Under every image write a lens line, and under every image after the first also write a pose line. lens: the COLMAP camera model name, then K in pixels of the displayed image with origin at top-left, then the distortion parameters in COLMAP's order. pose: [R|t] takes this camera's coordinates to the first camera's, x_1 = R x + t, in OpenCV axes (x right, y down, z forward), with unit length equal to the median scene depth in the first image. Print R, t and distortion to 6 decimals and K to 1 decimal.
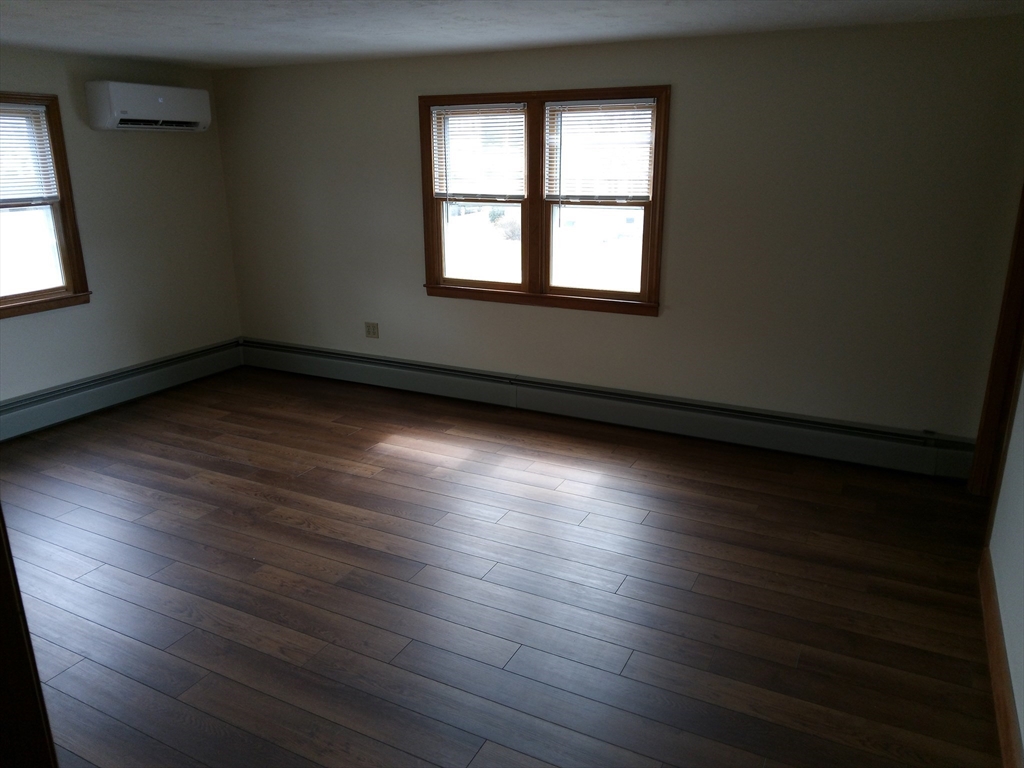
lens RADIAL K [[753.3, 0, 512.0], [0, 753.3, 384.0], [0, 0, 1]] dist [0.065812, -0.097153]
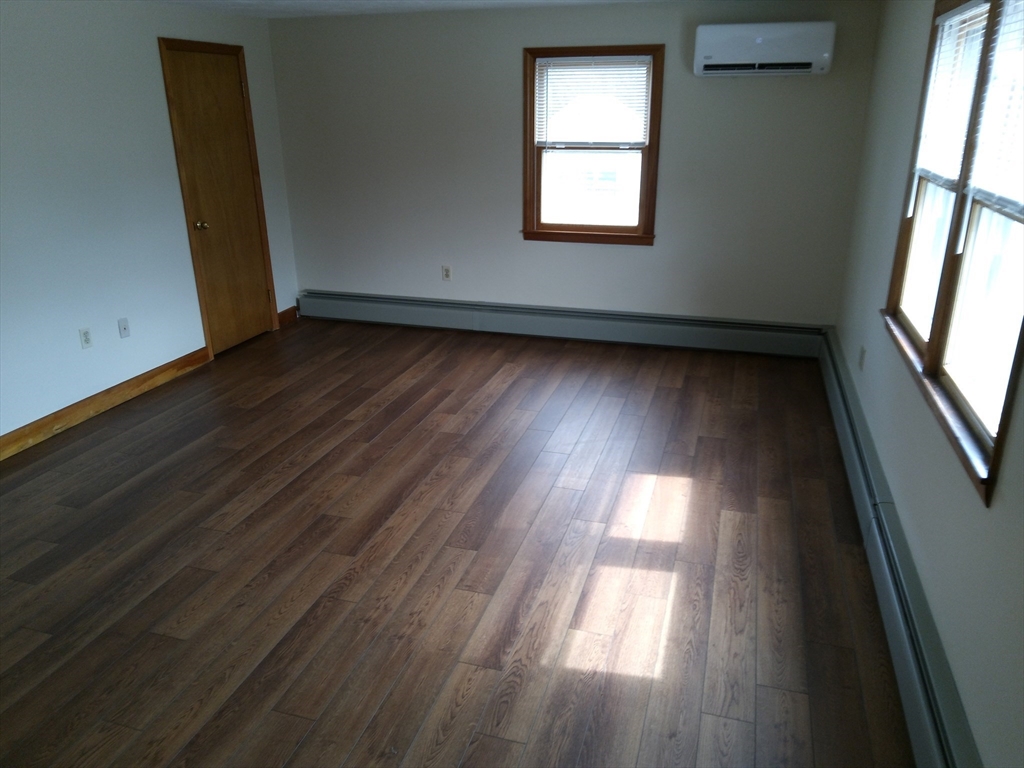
lens RADIAL K [[753.3, 0, 512.0], [0, 753.3, 384.0], [0, 0, 1]] dist [0.065812, -0.097153]
pose [[0.176234, 0.343546, -0.922452, 0.511078], [-0.280794, 0.915728, 0.287397, -0.200086], [0.943449, 0.208370, 0.257848, 0.650558]]
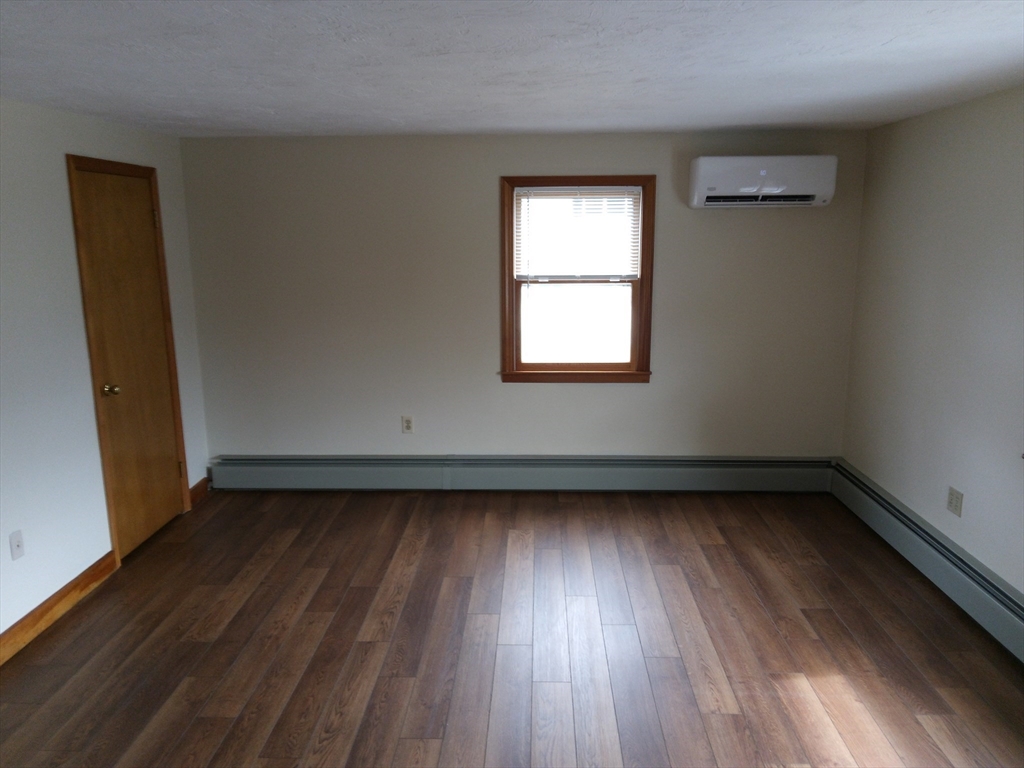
lens RADIAL K [[753.3, 0, 512.0], [0, 753.3, 384.0], [0, 0, 1]] dist [0.065812, -0.097153]
pose [[0.427492, 0.182375, -0.885432, 0.254331], [-0.257987, 0.963321, 0.073860, -0.147412], [0.866426, 0.196855, 0.458863, 0.453495]]
